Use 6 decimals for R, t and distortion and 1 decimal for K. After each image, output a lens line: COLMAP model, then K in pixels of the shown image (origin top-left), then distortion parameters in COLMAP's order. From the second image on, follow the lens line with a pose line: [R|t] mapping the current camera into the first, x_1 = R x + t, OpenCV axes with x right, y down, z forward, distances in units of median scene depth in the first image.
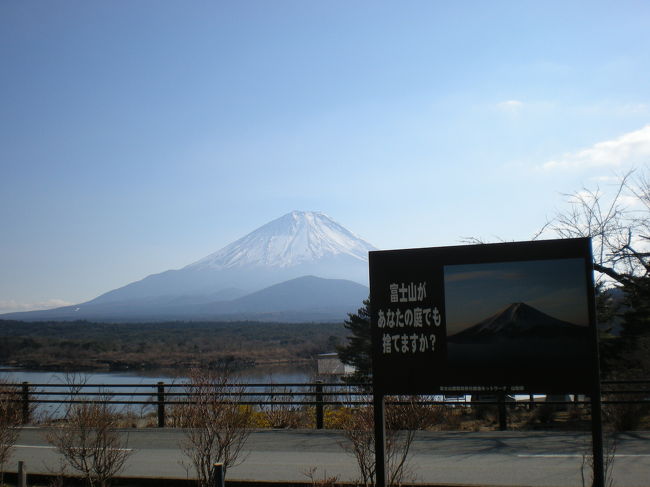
lens RADIAL K [[846.5, 0, 332.1], [0, 846.5, 240.6], [0, 0, 1]] dist [-0.043232, 0.000000]
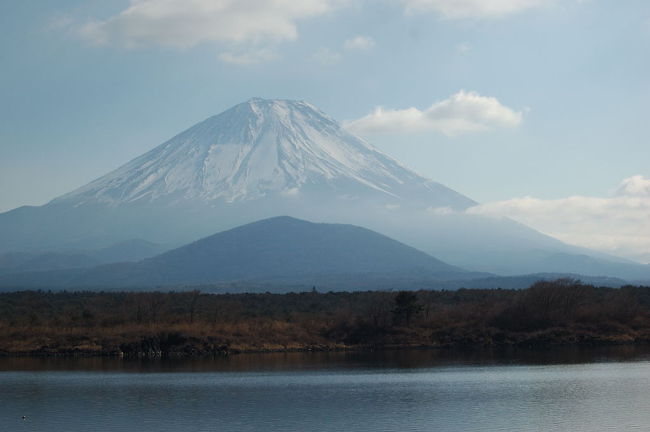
lens RADIAL K [[1569.2, 0, 324.1], [0, 1569.2, 215.6], [0, 0, 1]] dist [-0.249502, 0.000000]
pose [[0.999963, 0.008398, 0.001879, -0.041878], [-0.008463, 0.999232, 0.038271, 0.043216], [-0.001557, -0.038286, 0.999266, 0.203306]]
